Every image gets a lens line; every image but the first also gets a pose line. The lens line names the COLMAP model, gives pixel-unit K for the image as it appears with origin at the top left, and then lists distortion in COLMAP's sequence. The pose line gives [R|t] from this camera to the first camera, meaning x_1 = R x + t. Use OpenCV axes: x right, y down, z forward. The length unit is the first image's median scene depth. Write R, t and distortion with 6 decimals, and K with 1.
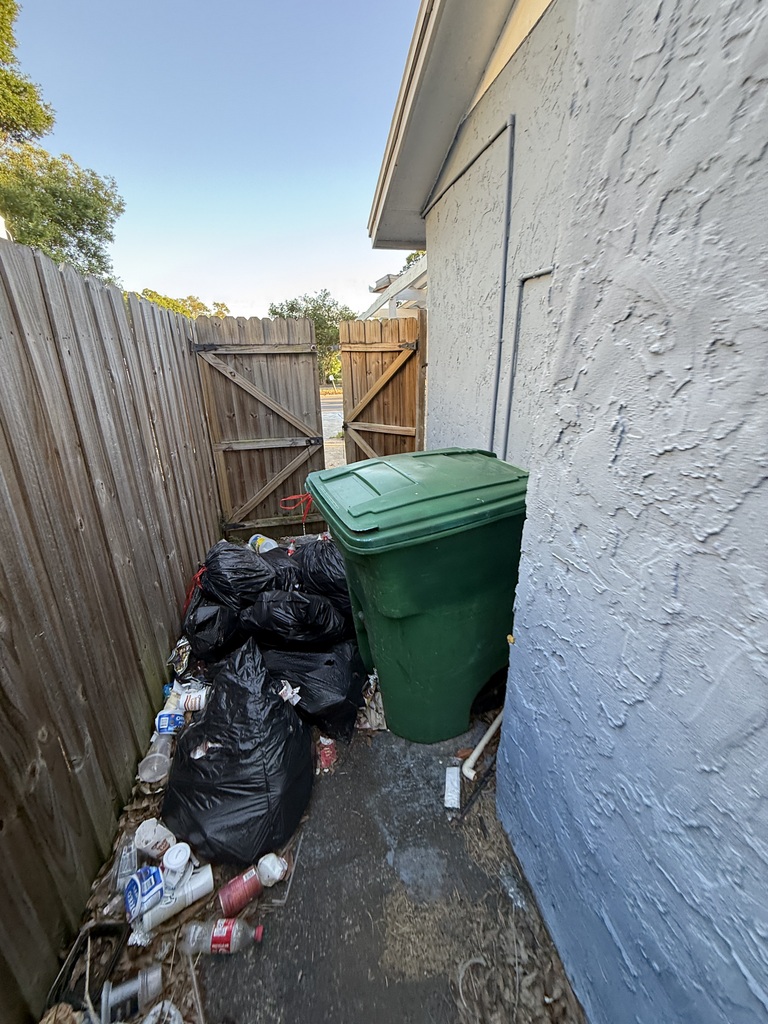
lens RADIAL K [[414.4, 0, 385.7], [0, 414.4, 511.9], [0, 0, 1]] dist [0.000908, 0.000287]
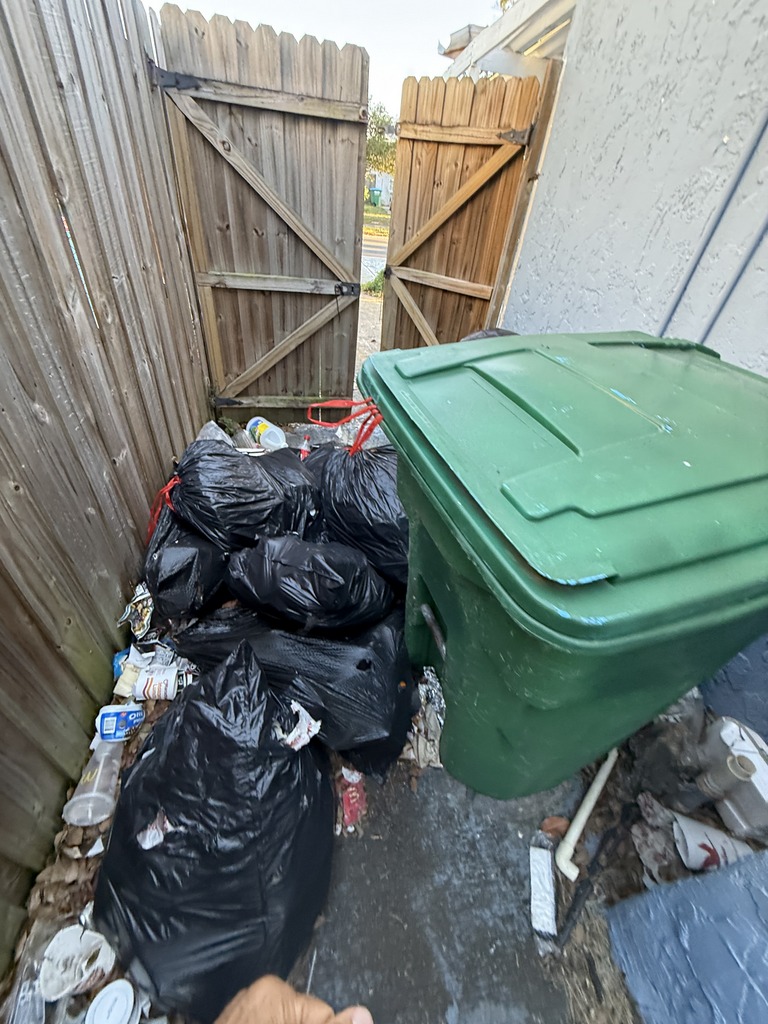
lens RADIAL K [[414.4, 0, 382.4], [0, 414.4, 513.1], [0, 0, 1]] dist [0.000908, 0.000287]
pose [[0.992318, 0.122774, 0.015220, -0.130740], [-0.121755, 0.947379, 0.296054, -0.050978], [0.021929, -0.295633, 0.955050, 0.403771]]
